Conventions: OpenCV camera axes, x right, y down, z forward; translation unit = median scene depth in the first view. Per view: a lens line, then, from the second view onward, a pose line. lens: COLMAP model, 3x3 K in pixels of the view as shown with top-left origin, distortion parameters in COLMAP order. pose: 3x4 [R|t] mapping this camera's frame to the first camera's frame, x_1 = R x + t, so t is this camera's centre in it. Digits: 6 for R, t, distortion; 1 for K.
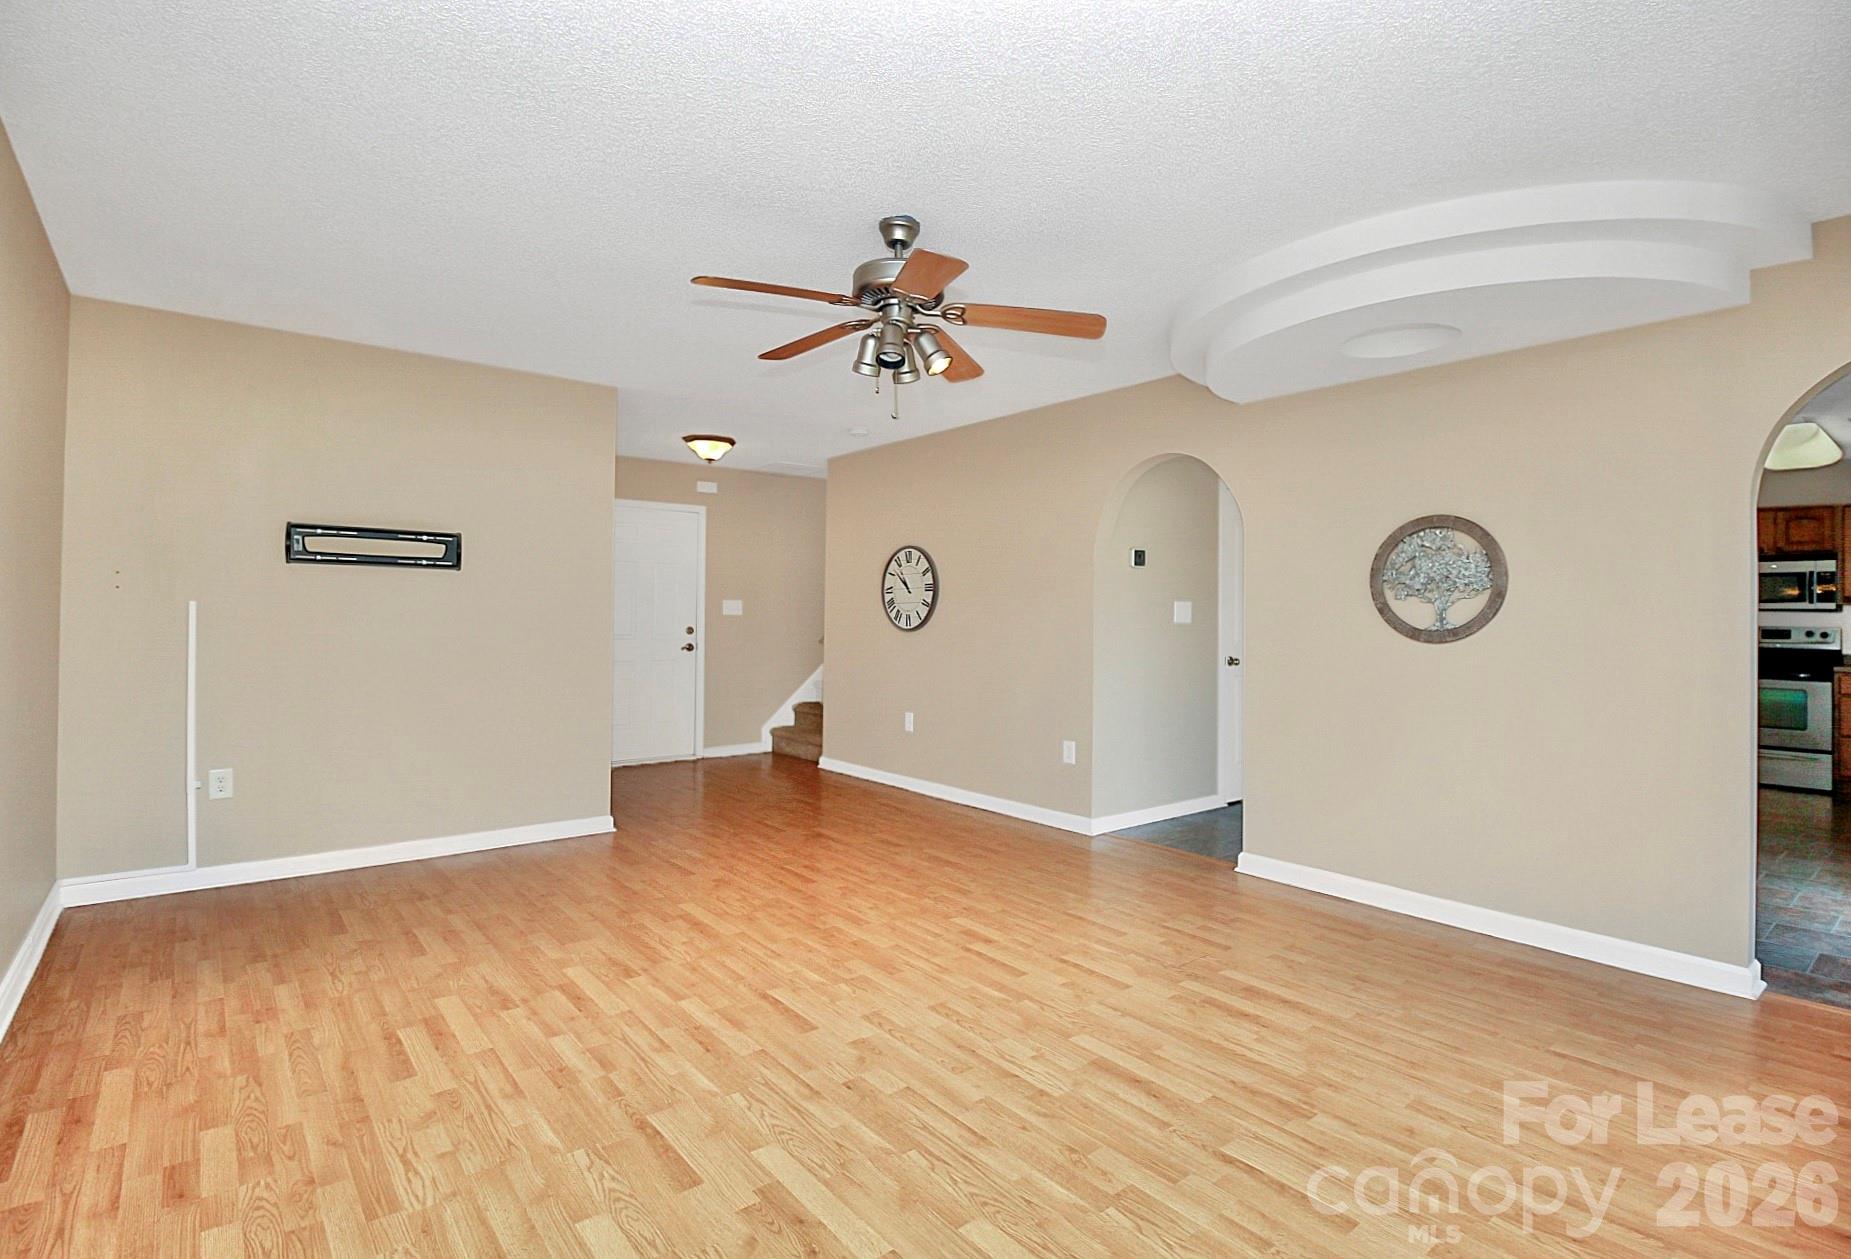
lens RADIAL K [[941.6, 0, 920.2], [0, 941.6, 609.5], [0, 0, 1]] dist [-0.012709, -0.000388]
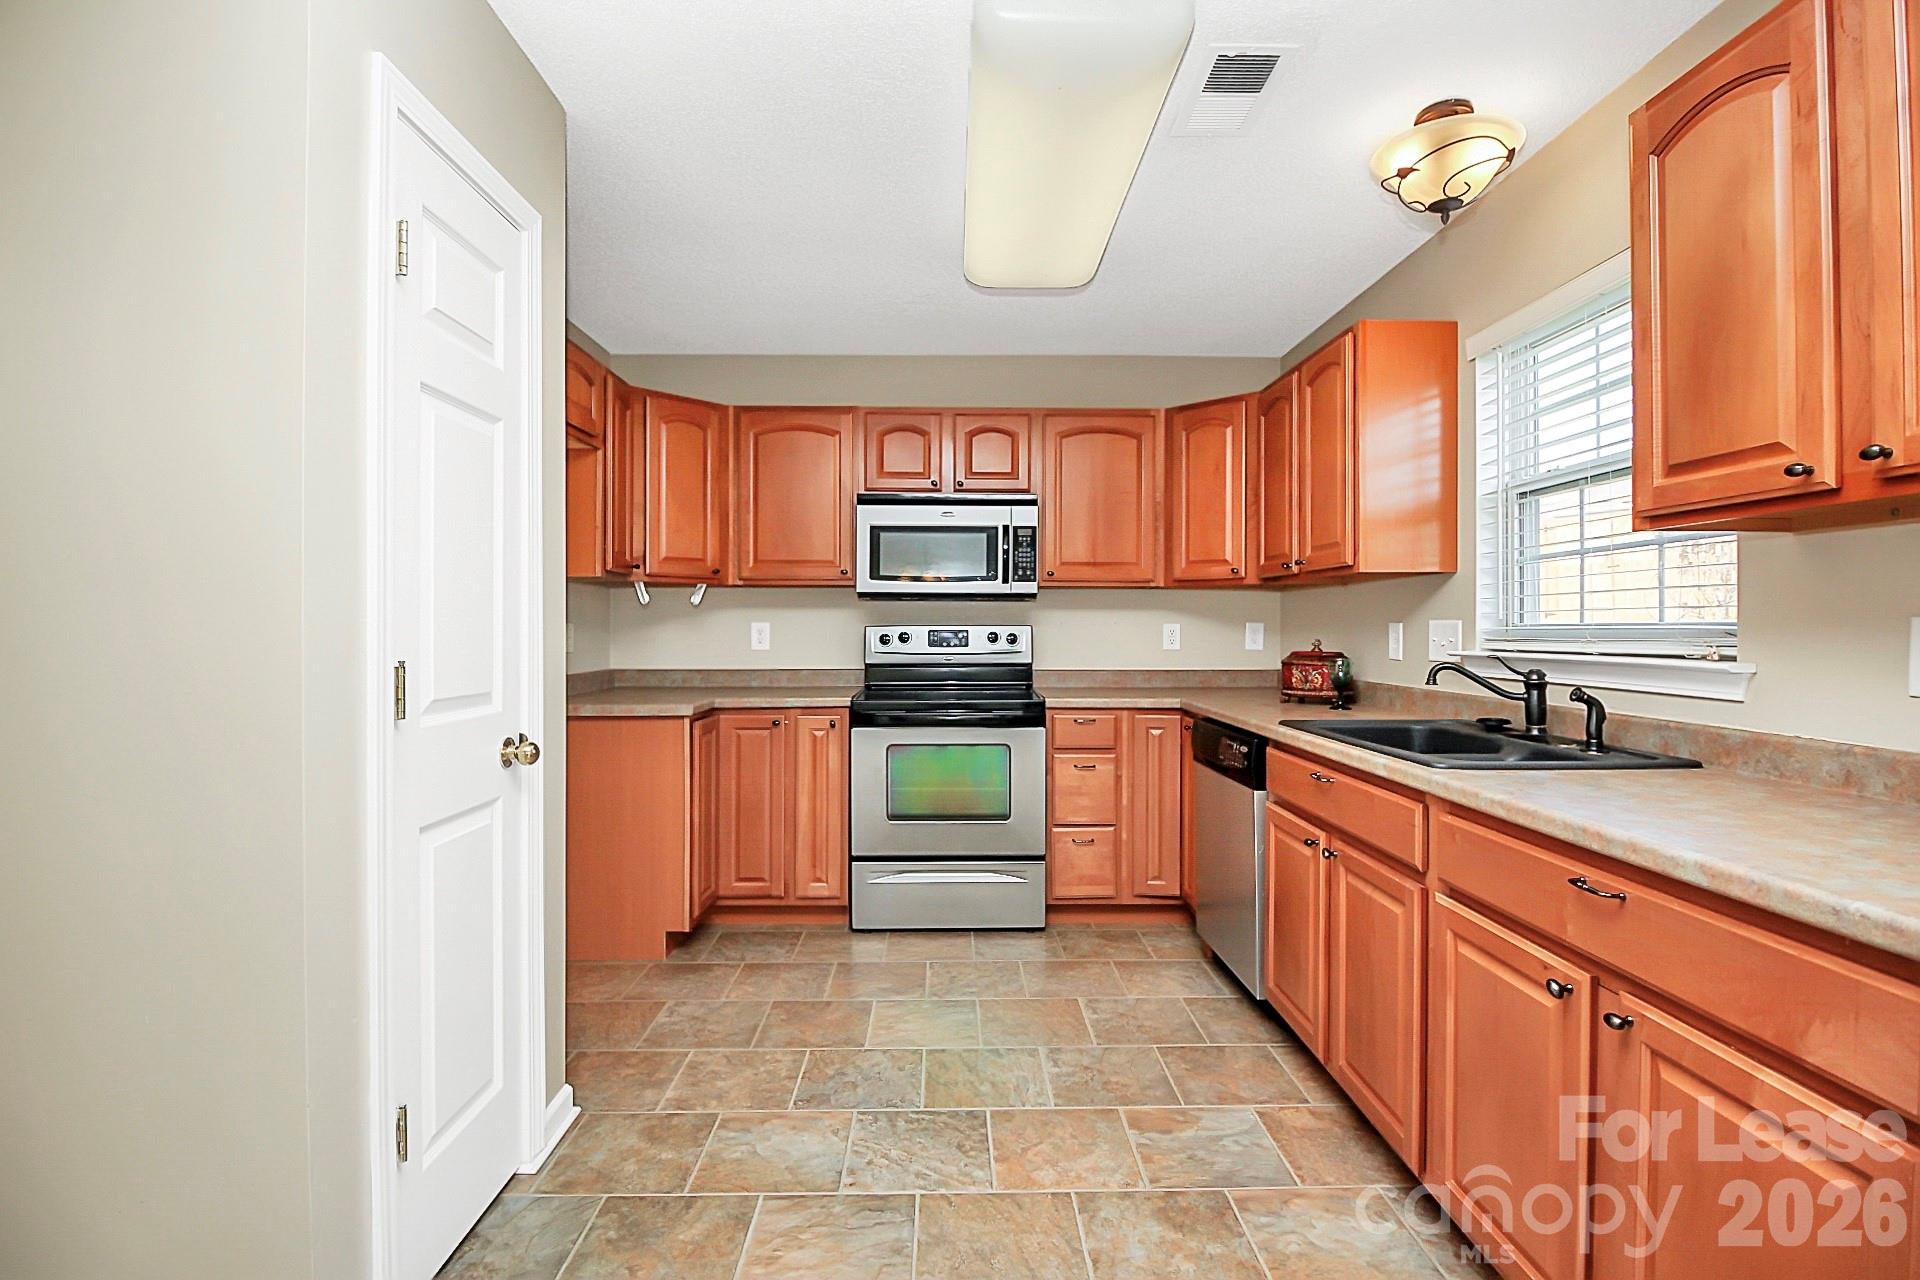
lens RADIAL K [[904.8, 0, 969.1], [0, 904.8, 626.8], [0, 0, 1]] dist [0.007328, -0.015153]
pose [[0.634231, -0.013079, 0.773033, 0.520529], [-0.000108, 0.999855, 0.017005, 0.010268], [-0.773144, -0.010868, 0.634138, 0.665980]]
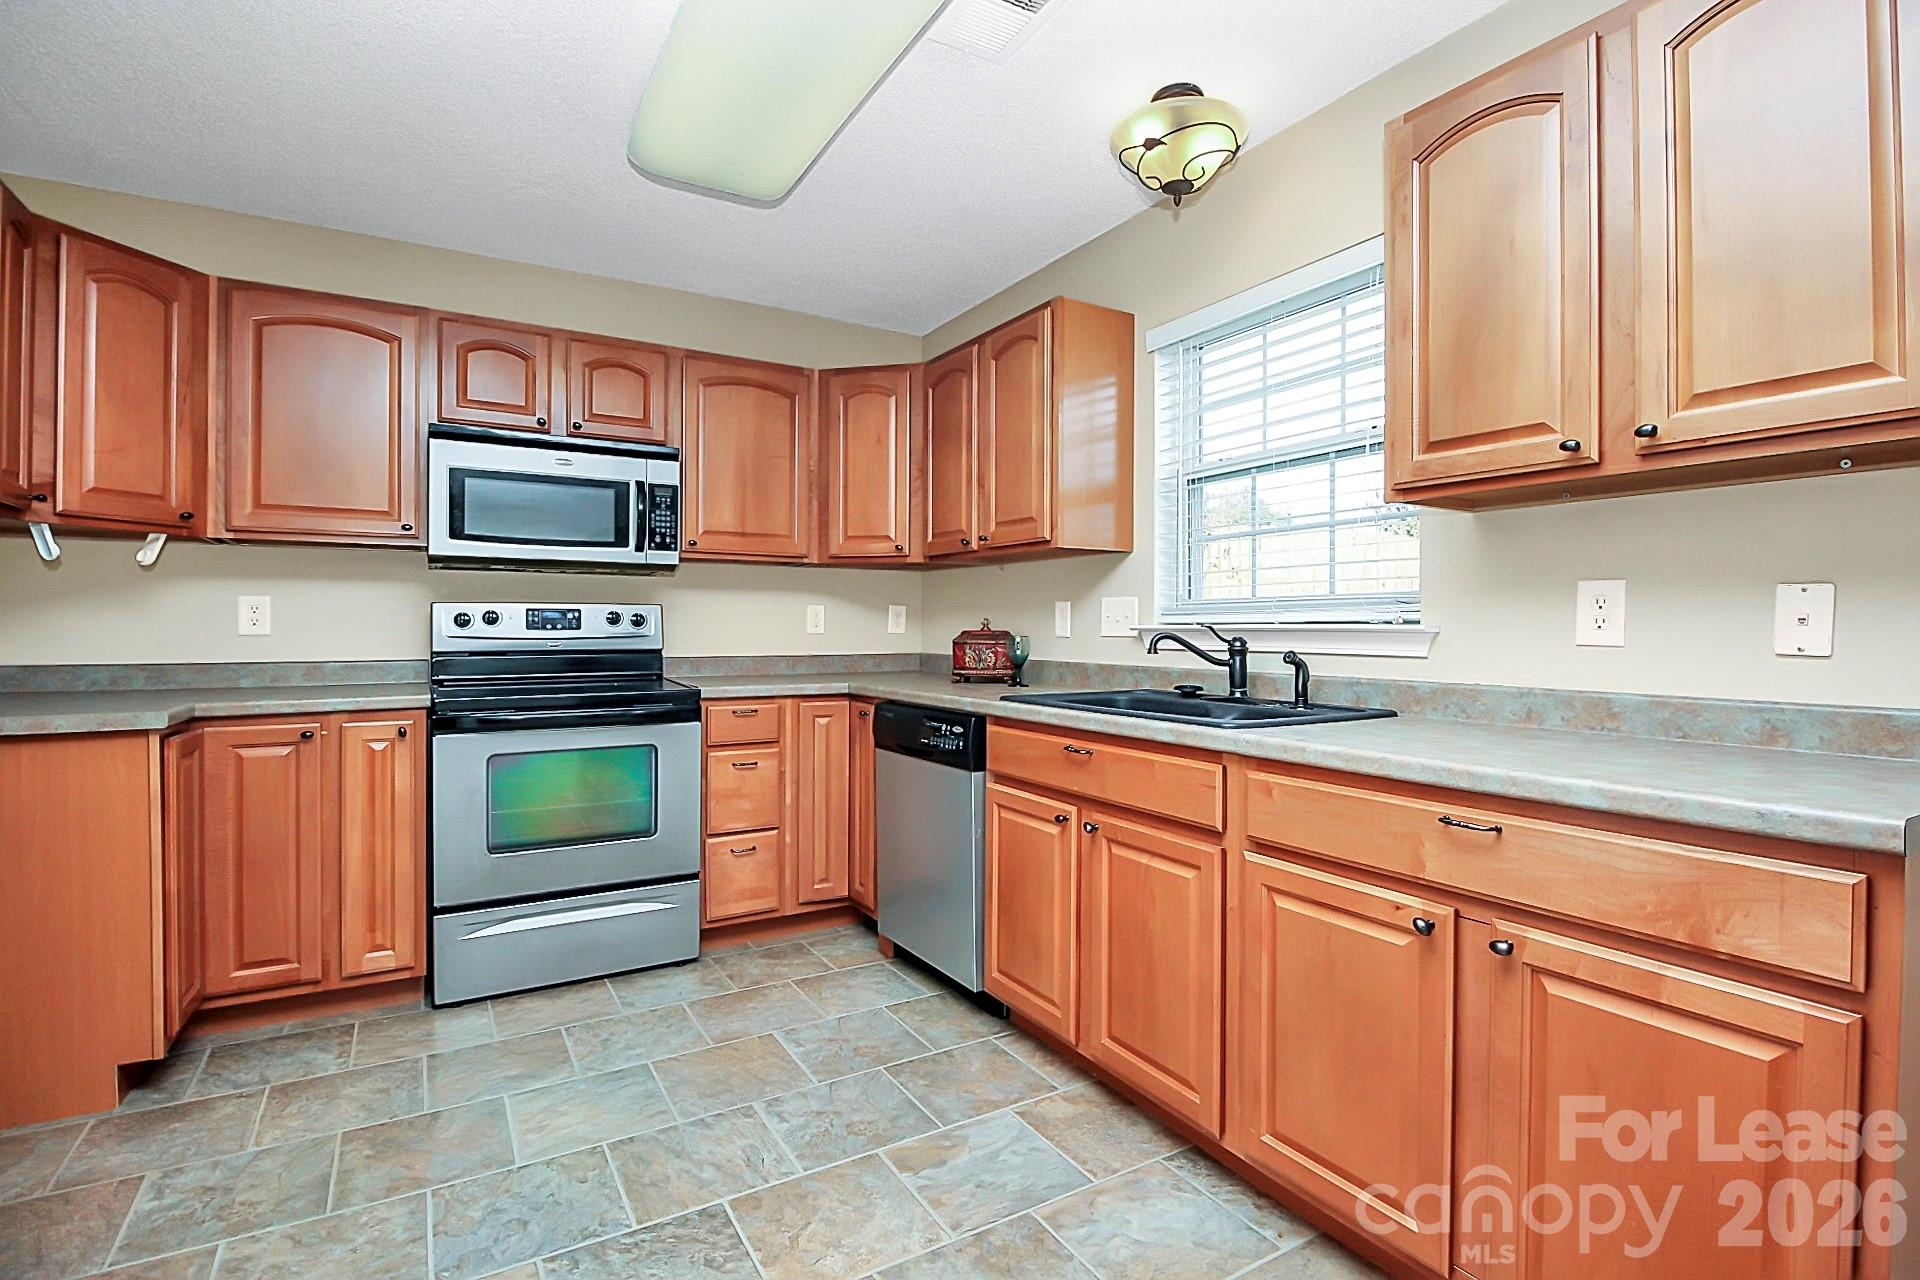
lens RADIAL K [[904.8, 0, 969.1], [0, 904.8, 626.8], [0, 0, 1]] dist [0.007328, -0.015153]
pose [[0.162396, -0.012299, 0.986649, 0.534800], [-0.010377, 0.999846, 0.014172, 0.022515], [-0.986671, -0.012540, 0.162243, 0.755883]]
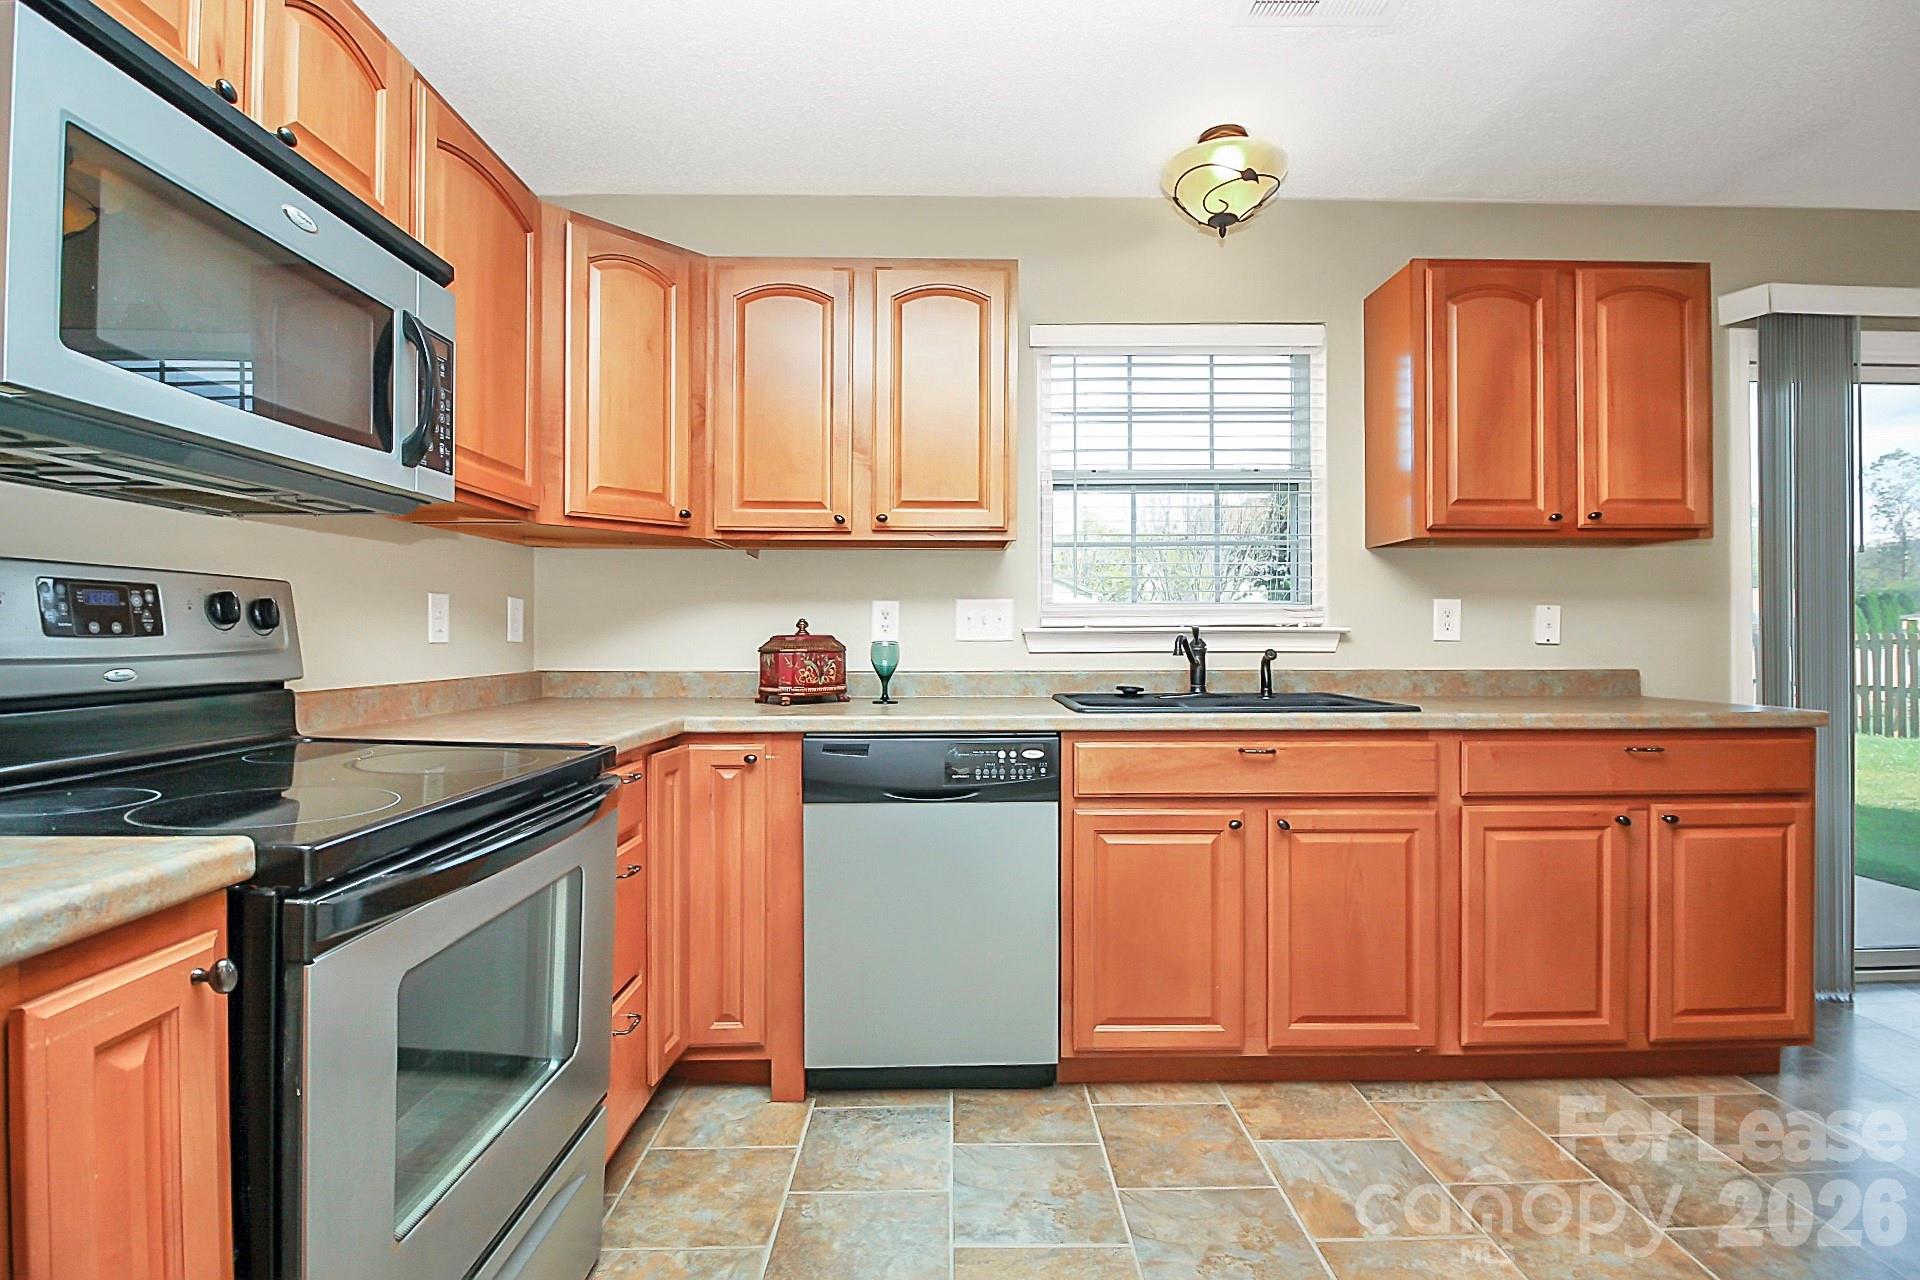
lens RADIAL K [[924.4, 0, 956.5], [0, 924.4, 628.3], [0, 0, 1]] dist [0.002169, -0.000313]
pose [[-0.769992, -0.008344, 0.637999, 0.717358], [-0.015382, 0.999867, -0.005488, 0.029622], [-0.637868, -0.014040, -0.770018, 1.069335]]
